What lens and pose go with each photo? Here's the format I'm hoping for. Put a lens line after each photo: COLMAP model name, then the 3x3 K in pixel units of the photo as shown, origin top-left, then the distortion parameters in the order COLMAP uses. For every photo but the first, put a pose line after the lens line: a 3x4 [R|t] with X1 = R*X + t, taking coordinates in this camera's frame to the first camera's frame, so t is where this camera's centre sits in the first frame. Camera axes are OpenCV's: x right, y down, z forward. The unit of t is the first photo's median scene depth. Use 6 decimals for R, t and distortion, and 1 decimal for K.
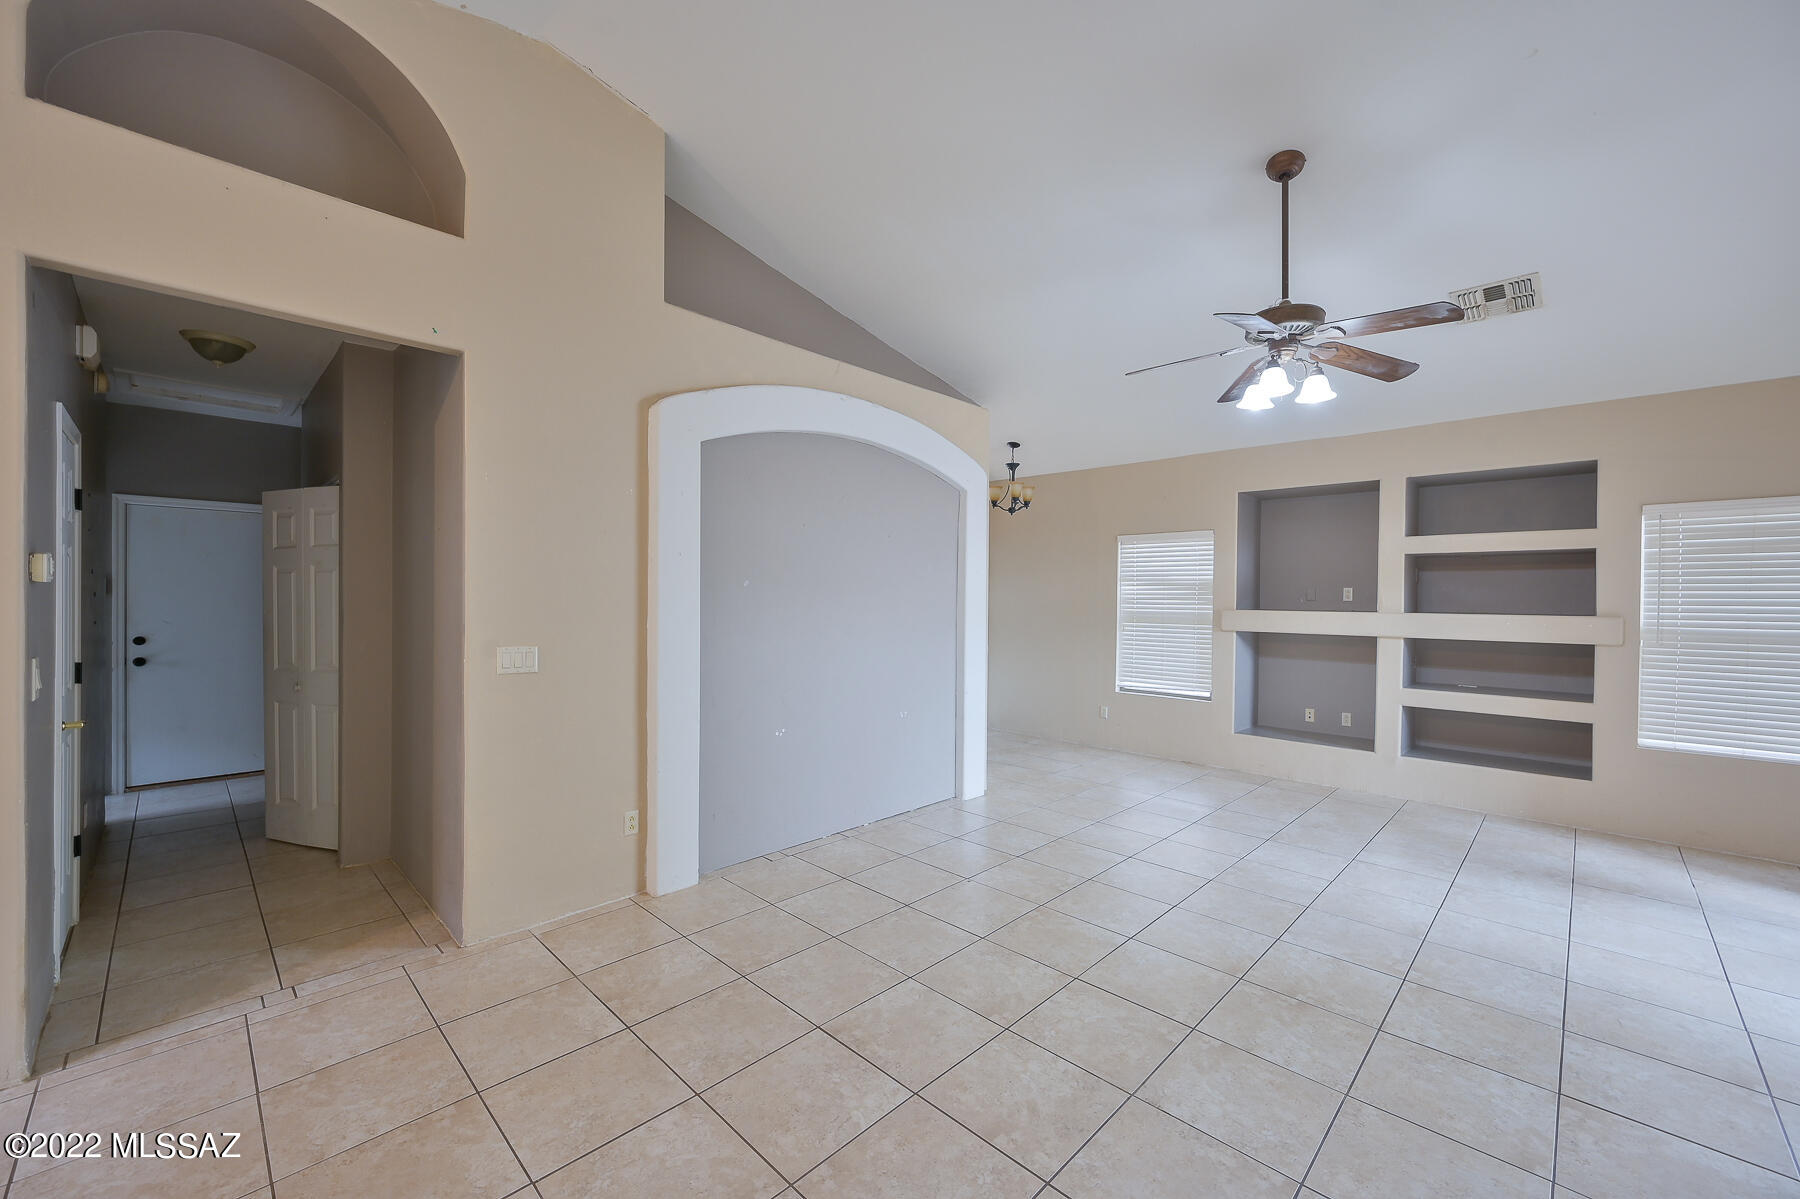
lens RADIAL K [[708.7, 0, 901.9], [0, 708.7, 602.8], [0, 0, 1]] dist [-0.000658, -0.000130]
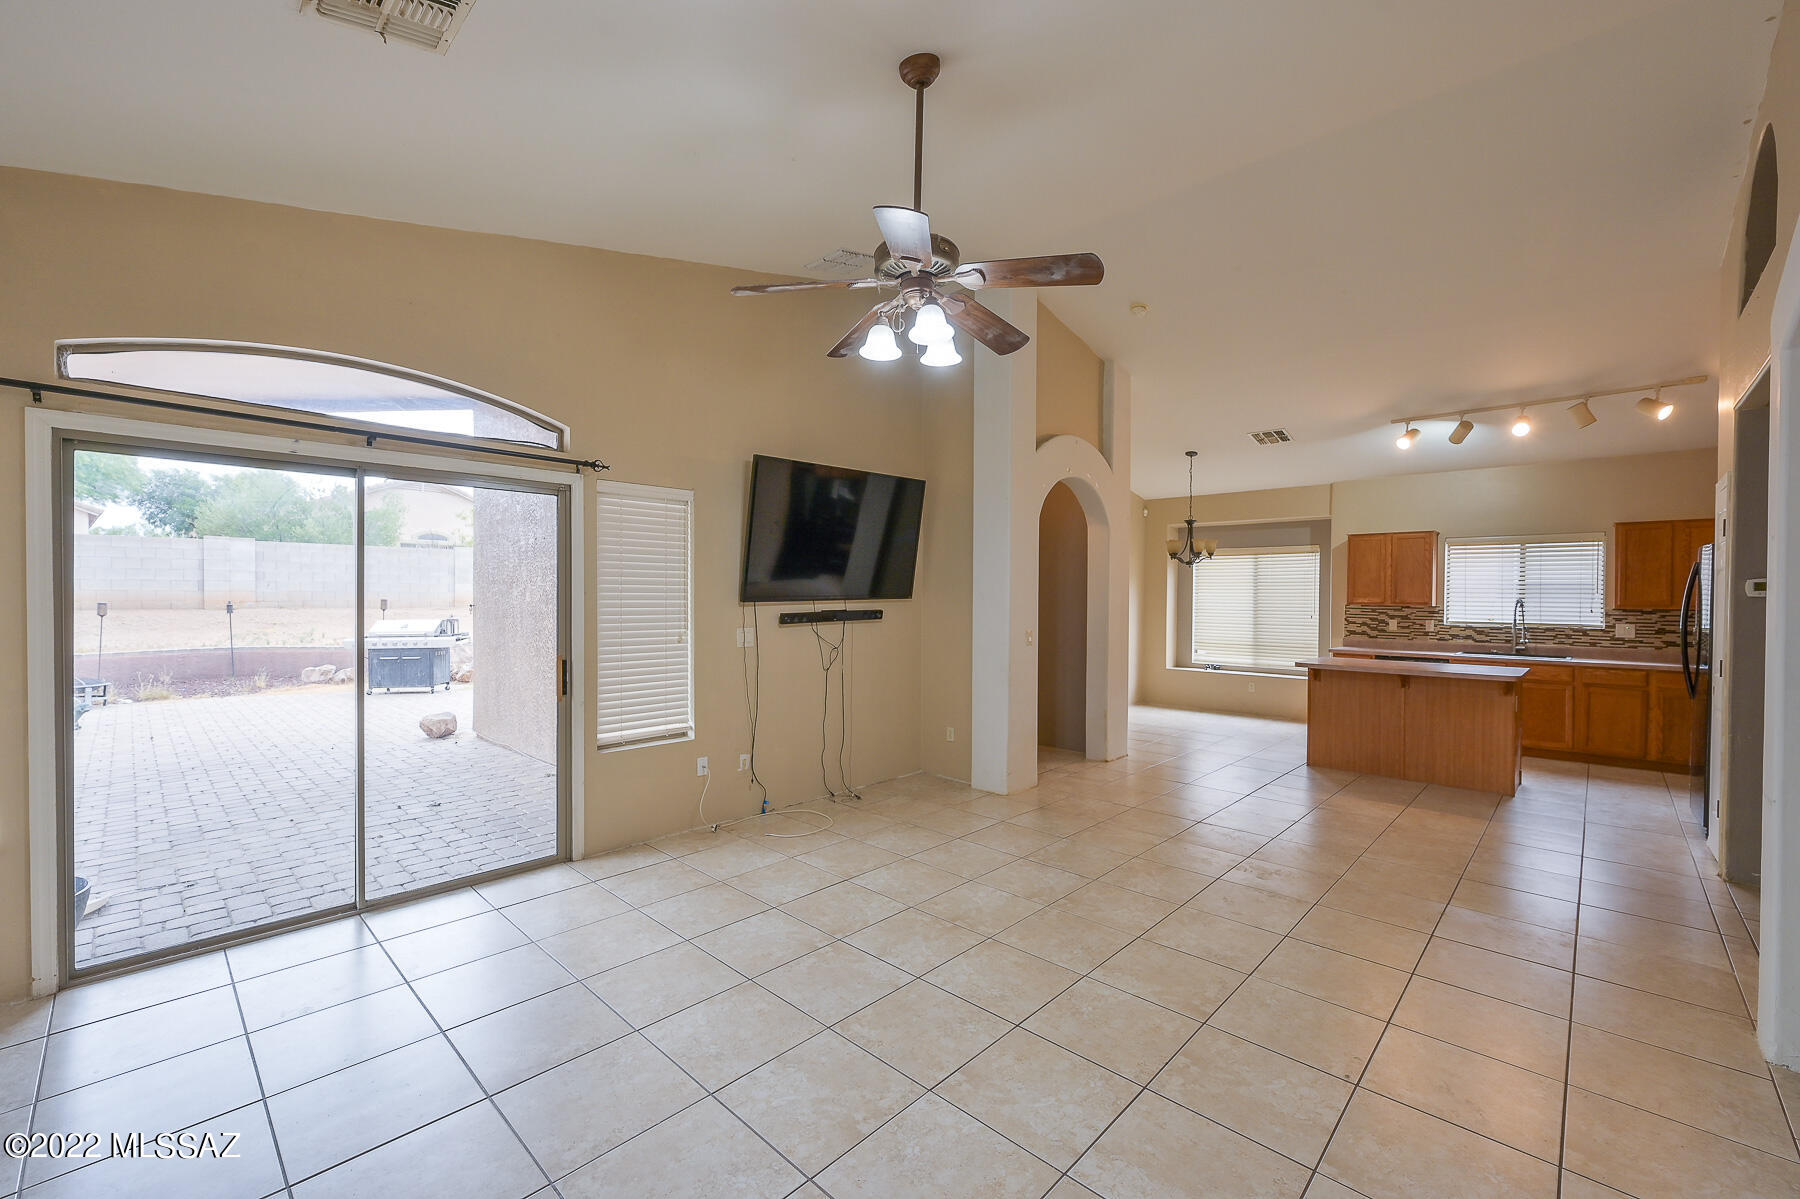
lens RADIAL K [[731.6, 0, 900.0], [0, 731.6, 599.5], [0, 0, 1]] dist [-0.001084, -0.000299]
pose [[-0.999804, -0.016643, -0.010699, 0.355939], [-0.016769, 0.999789, 0.011848, -0.003374], [0.010500, 0.012025, -0.999873, 1.185912]]
